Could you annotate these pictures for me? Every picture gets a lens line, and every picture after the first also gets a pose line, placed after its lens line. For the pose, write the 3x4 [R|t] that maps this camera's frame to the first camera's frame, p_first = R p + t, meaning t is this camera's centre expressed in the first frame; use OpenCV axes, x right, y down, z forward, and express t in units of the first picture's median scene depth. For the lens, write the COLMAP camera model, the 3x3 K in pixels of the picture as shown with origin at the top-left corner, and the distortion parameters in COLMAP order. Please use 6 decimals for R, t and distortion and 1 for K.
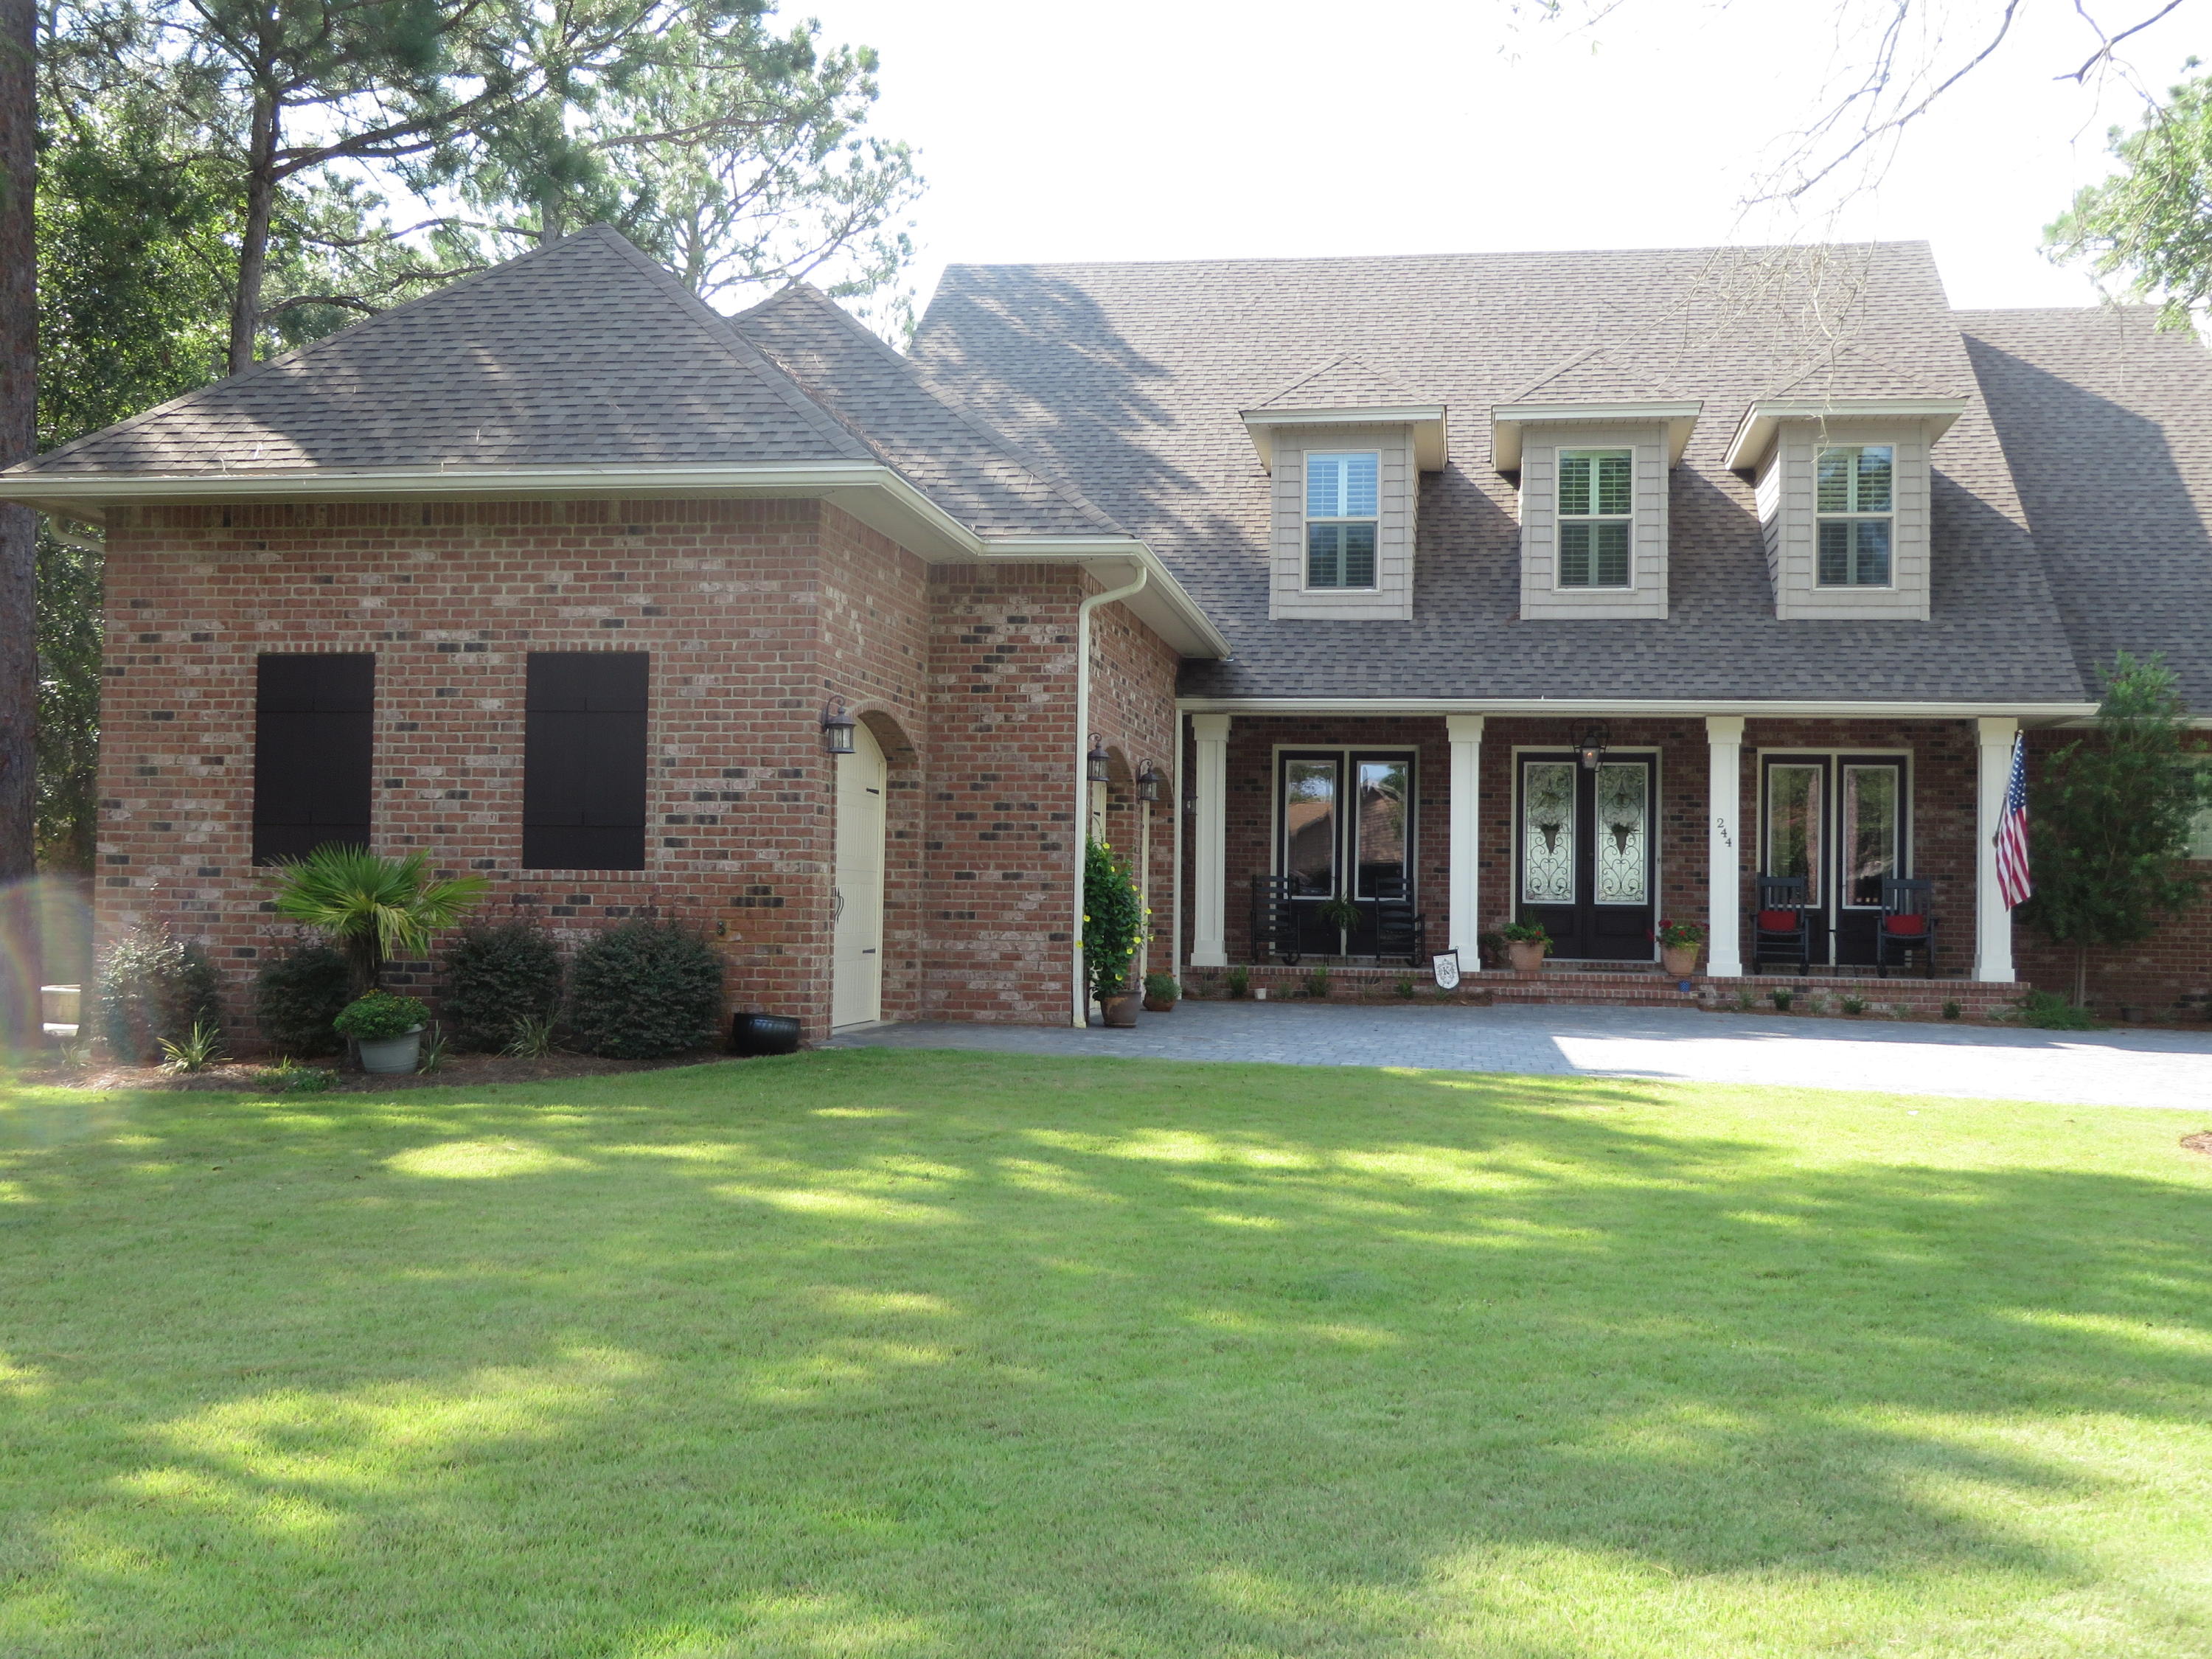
lens RADIAL K [[2290.3, 0, 1107.9], [0, 2290.3, 839.4], [0, 0, 1]] dist [0.007677, 0.000000]
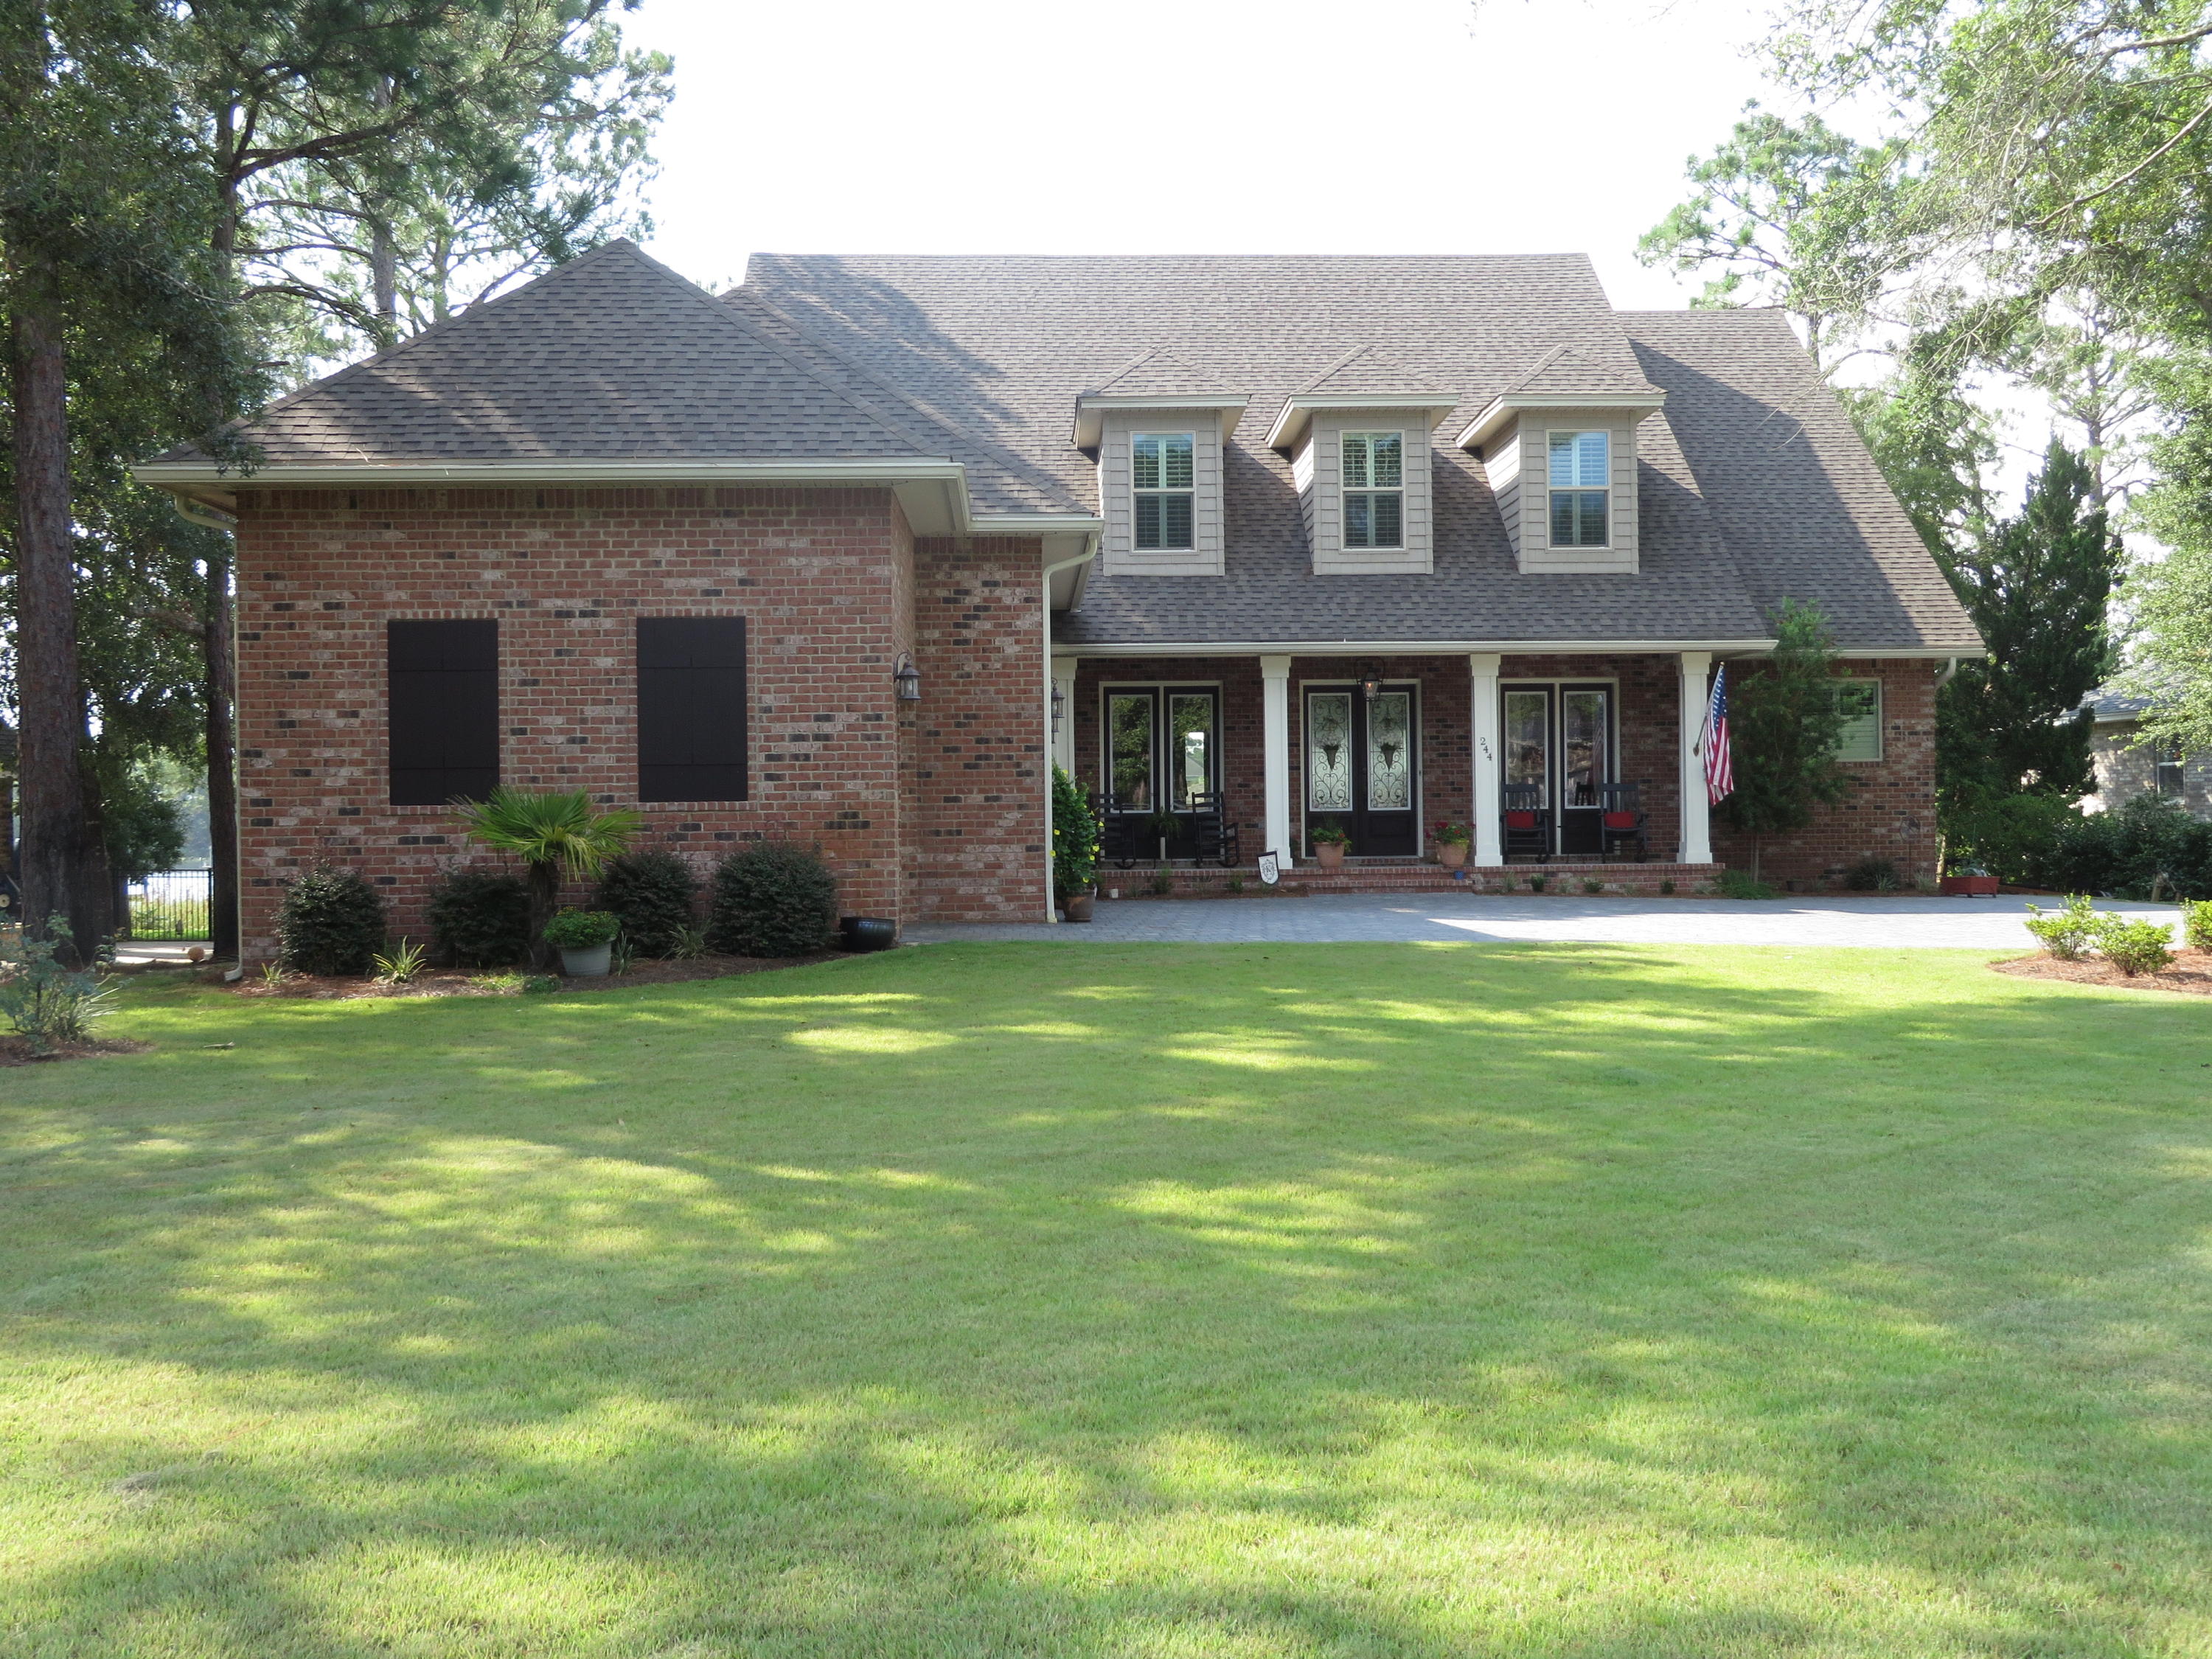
lens RADIAL K [[2073.7, 0, 1103.6], [0, 2073.7, 829.0], [0, 0, 1]] dist [0.020320, 0.000000]
pose [[0.984455, -0.026854, 0.173574, -0.130183], [0.021051, 0.999159, 0.035186, -0.003706], [-0.174373, -0.030985, 0.984192, -0.058388]]
